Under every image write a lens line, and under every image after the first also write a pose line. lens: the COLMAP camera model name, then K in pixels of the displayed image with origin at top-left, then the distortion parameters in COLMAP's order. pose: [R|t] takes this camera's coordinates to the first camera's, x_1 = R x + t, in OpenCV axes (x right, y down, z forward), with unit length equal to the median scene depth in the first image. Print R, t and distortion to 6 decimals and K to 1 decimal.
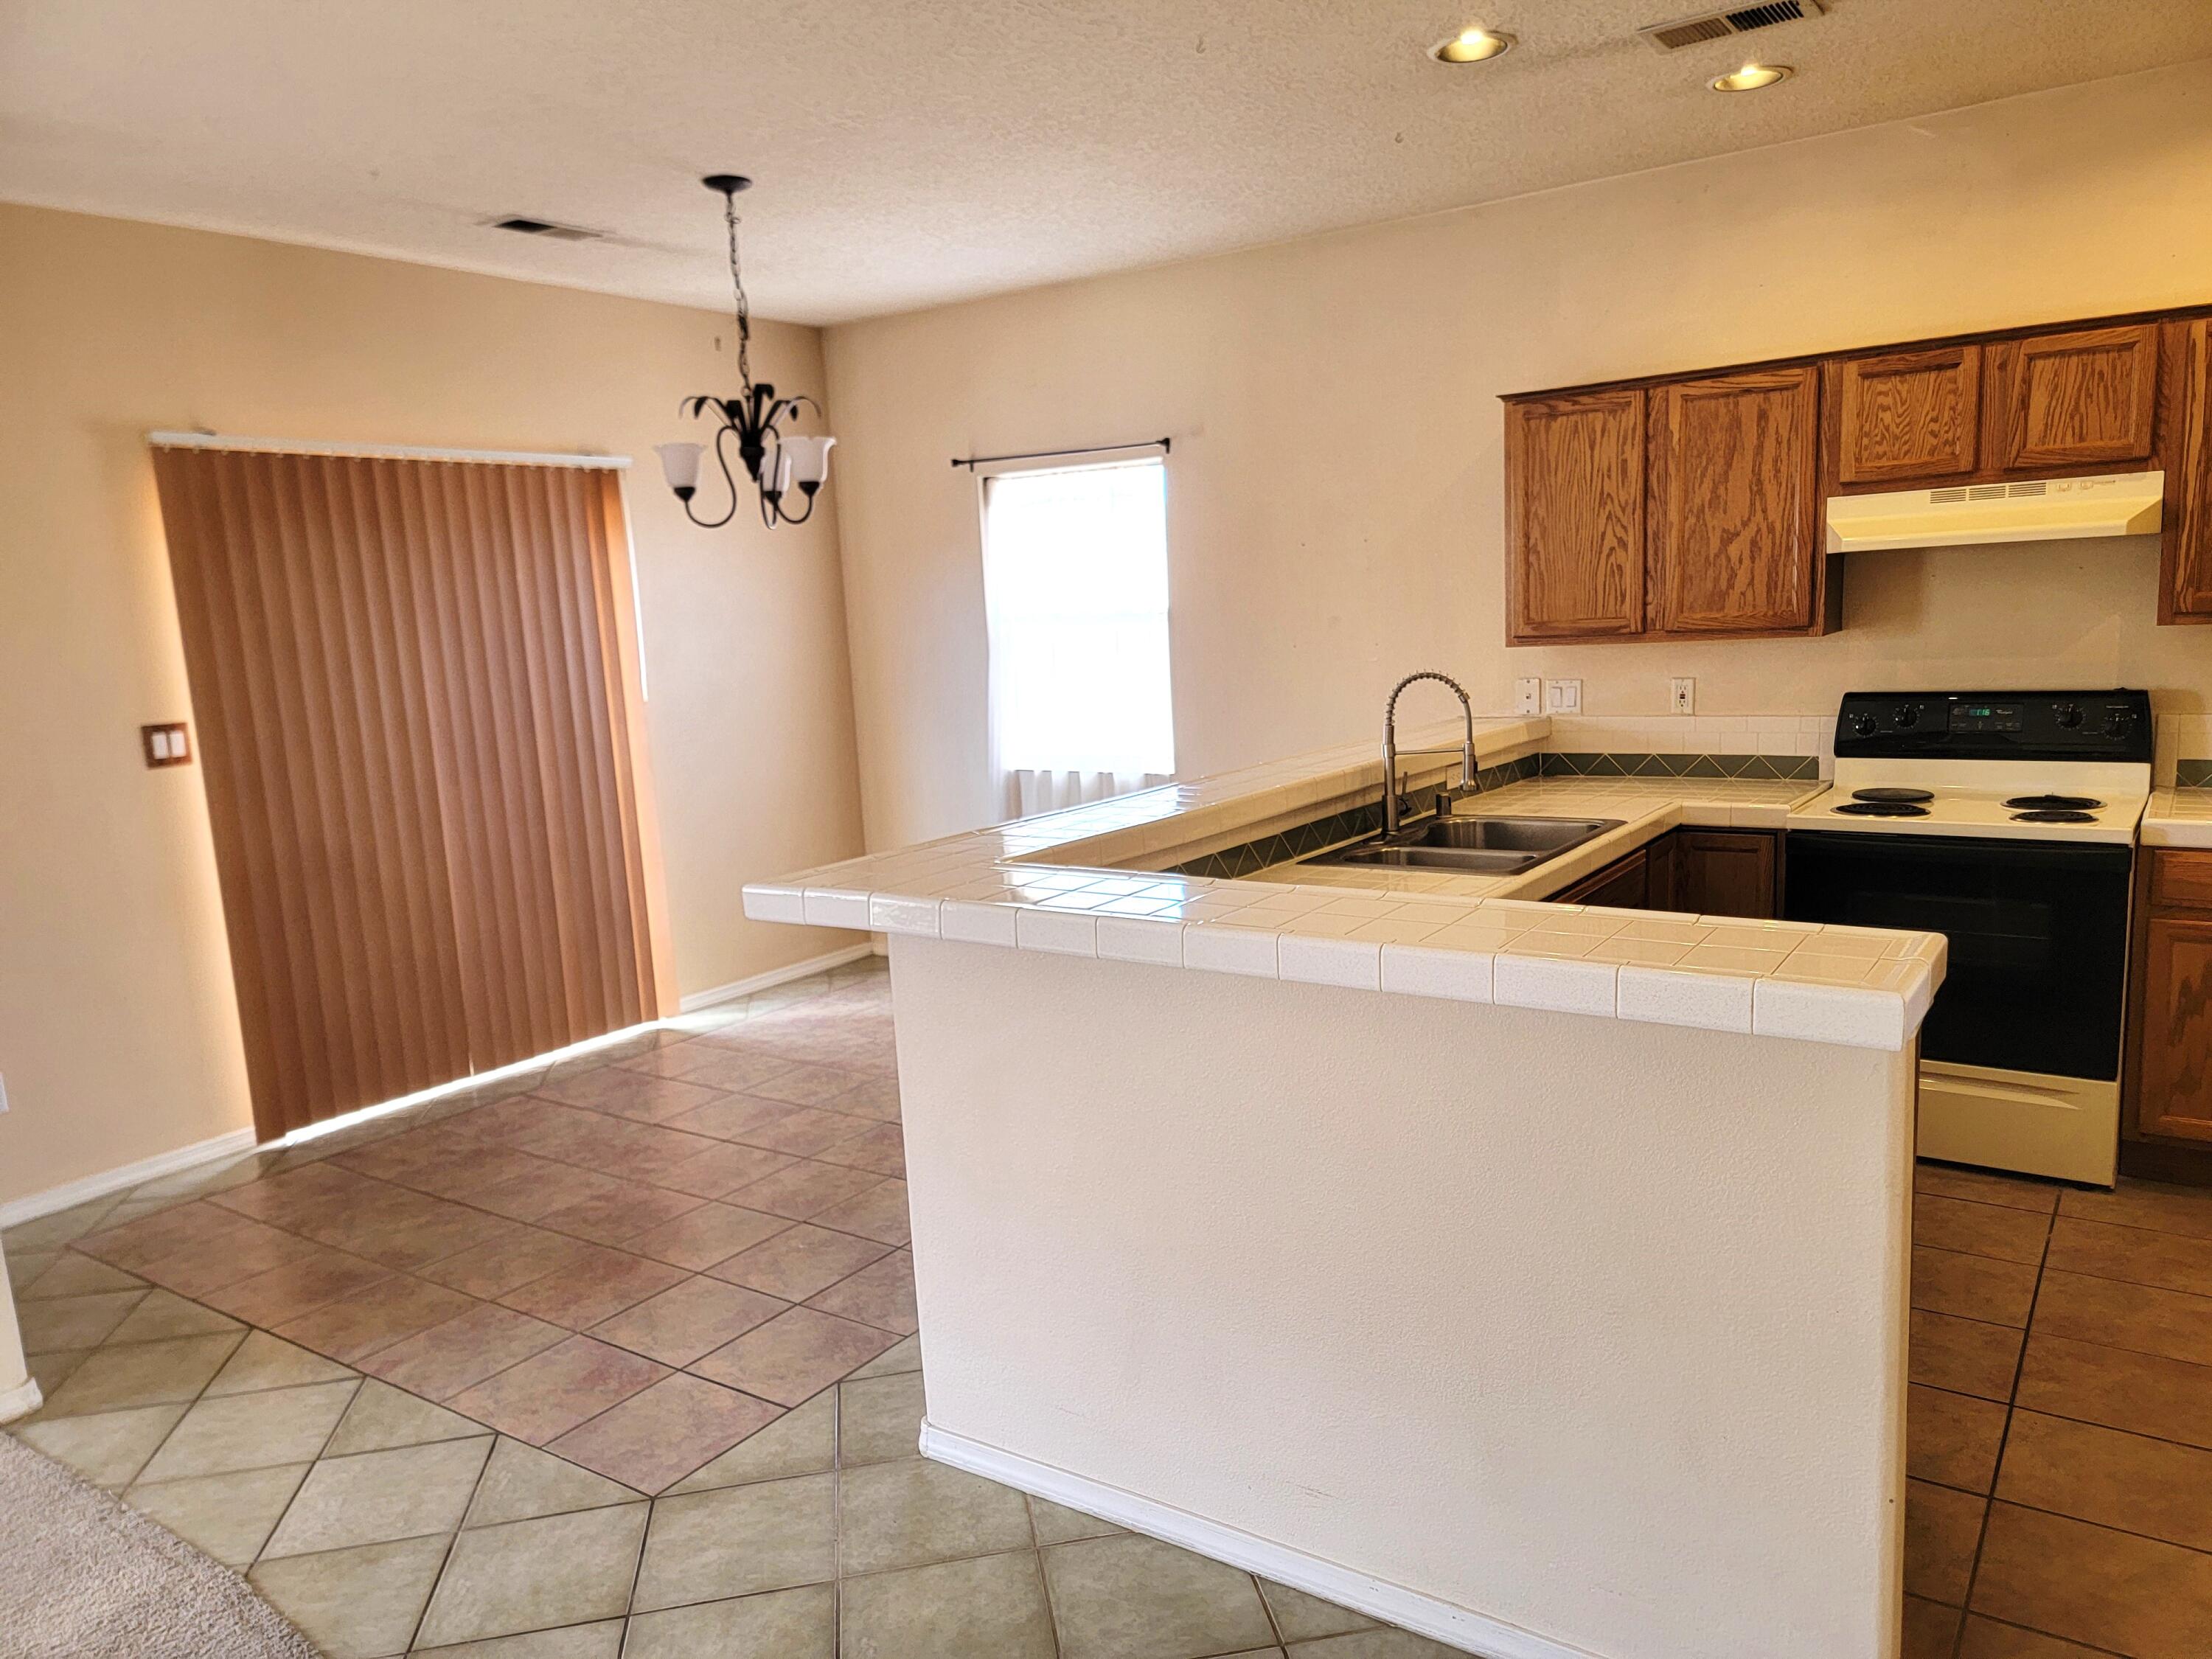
lens RADIAL K [[1550.7, 0, 1110.7], [0, 1550.7, 828.6], [0, 0, 1]] dist [0.057846, -0.047626]
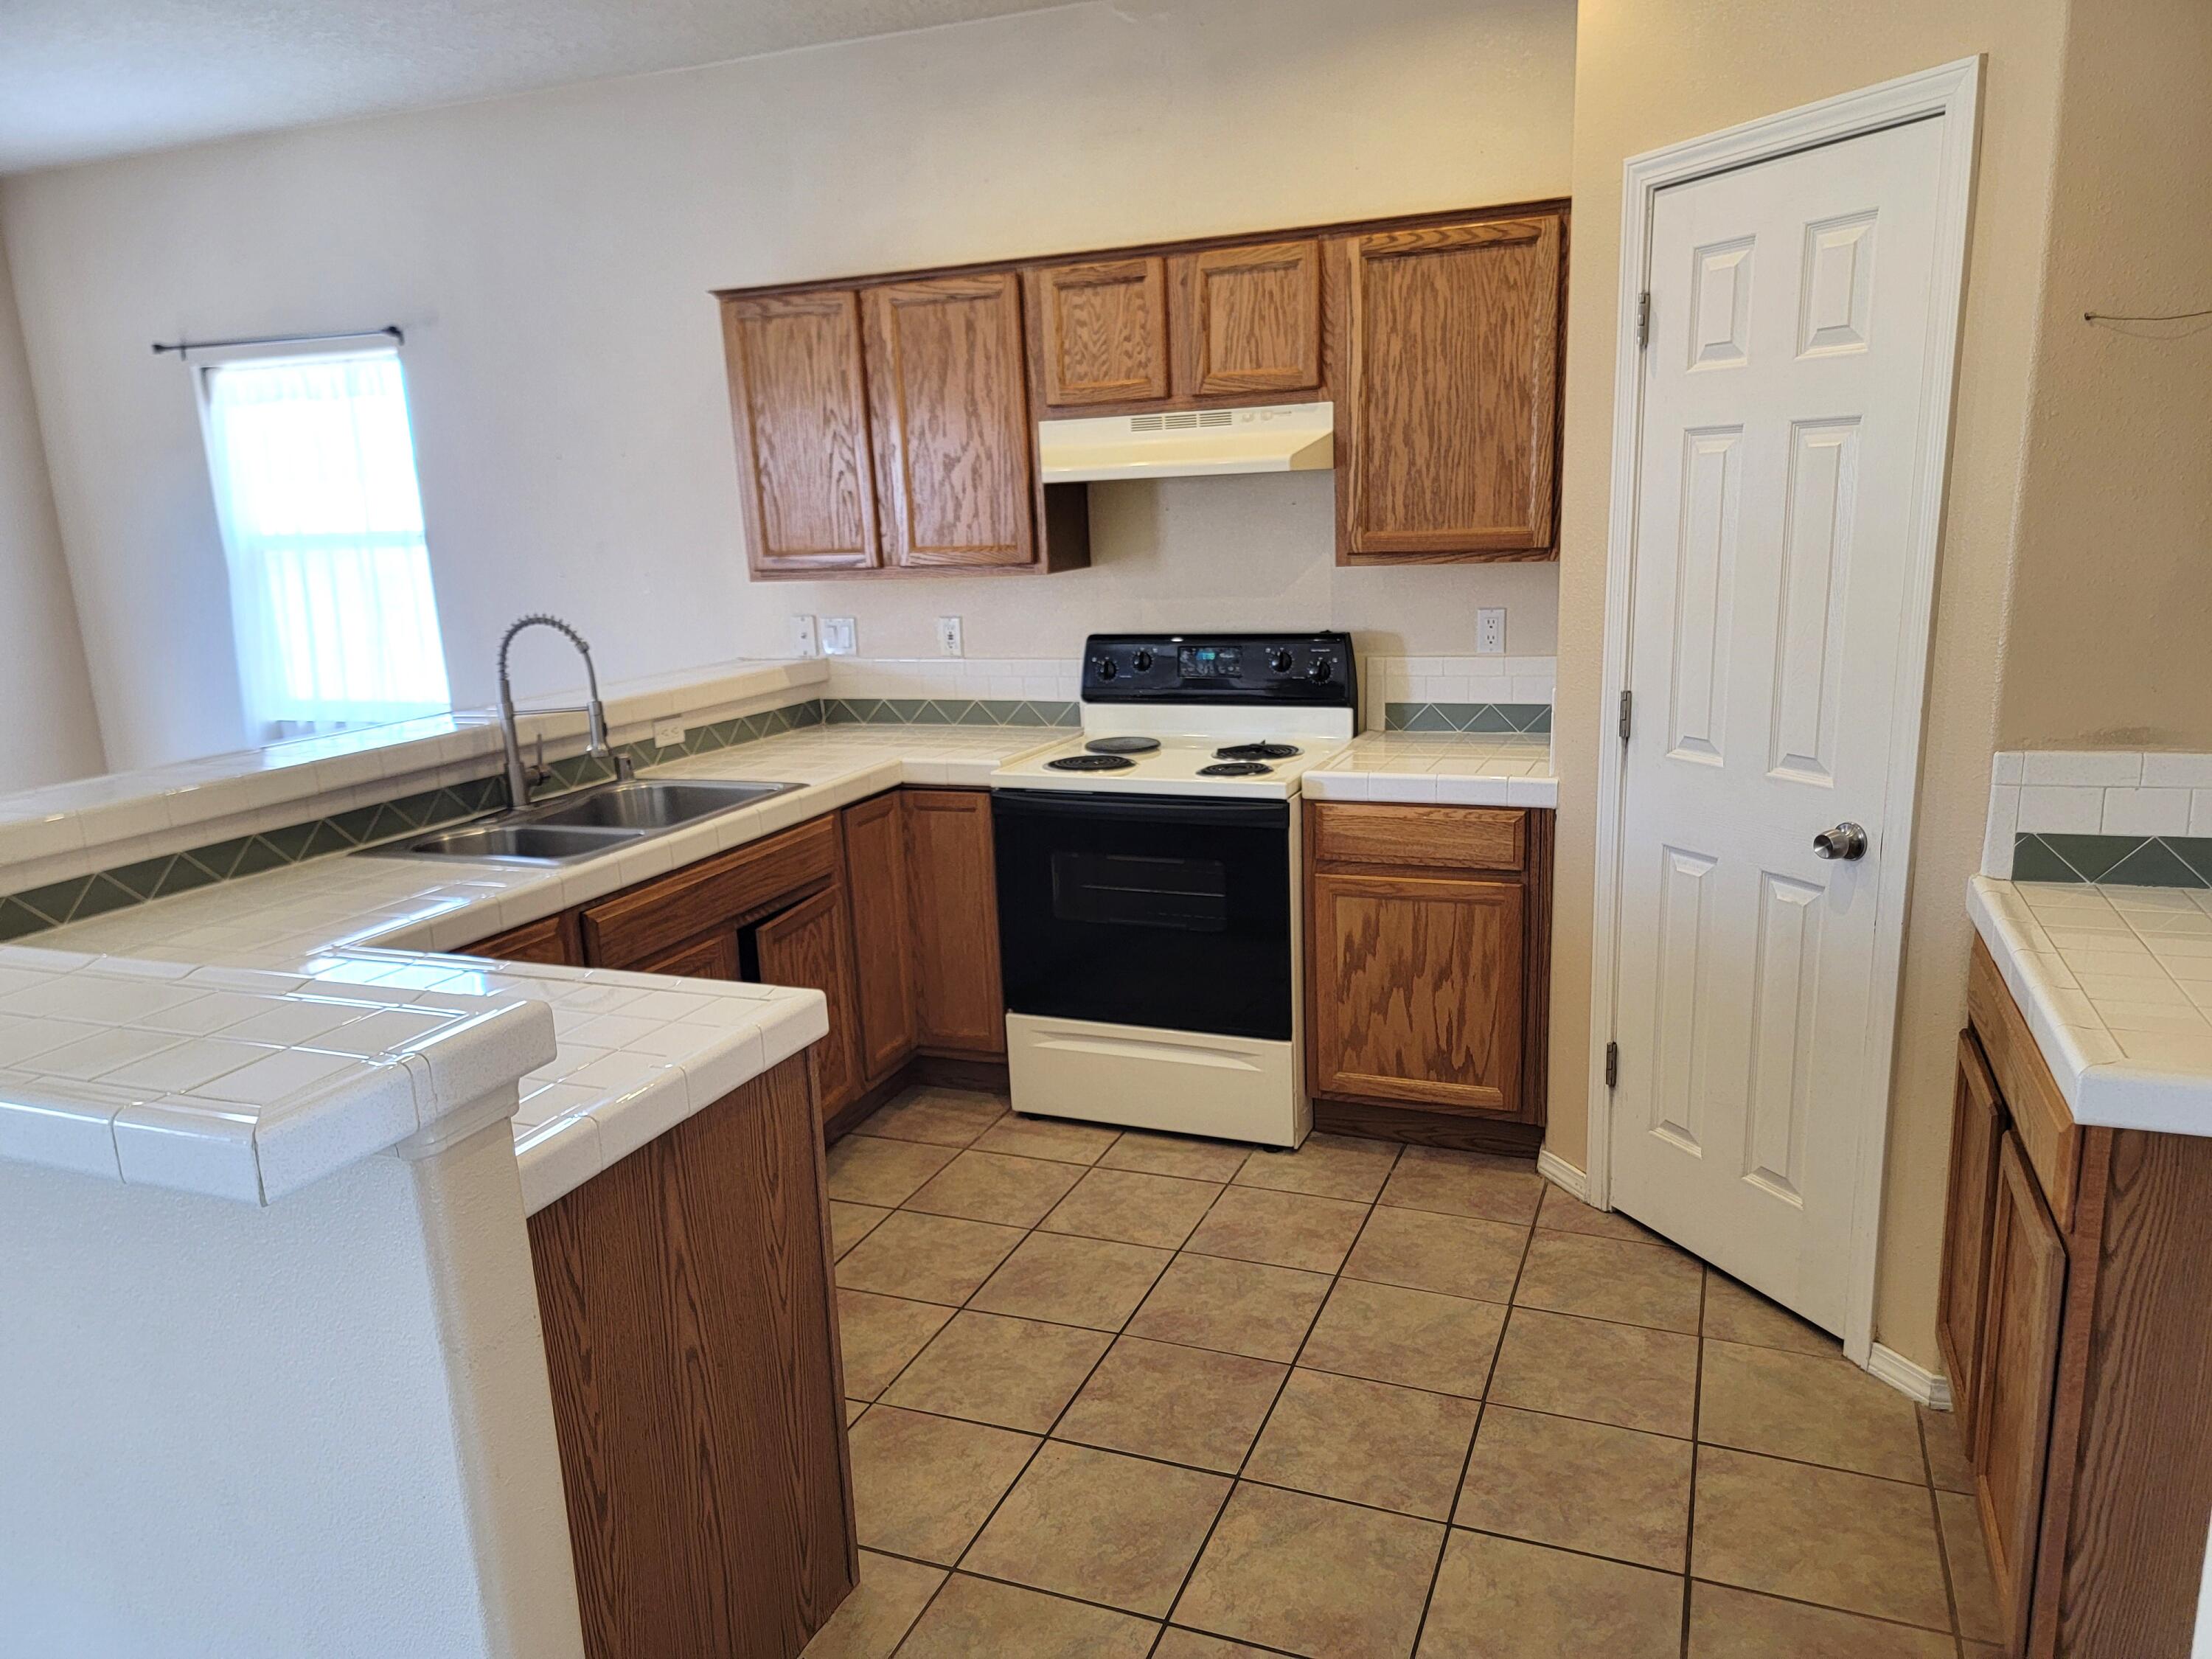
lens RADIAL K [[1550.7, 0, 1108.0], [0, 1550.7, 851.8], [0, 0, 1]] dist [0.057846, -0.047626]
pose [[0.973188, -0.040841, 0.226356, 0.285949], [0.025357, 0.997161, 0.070900, -0.024318], [-0.228609, -0.063259, 0.971461, 0.092593]]
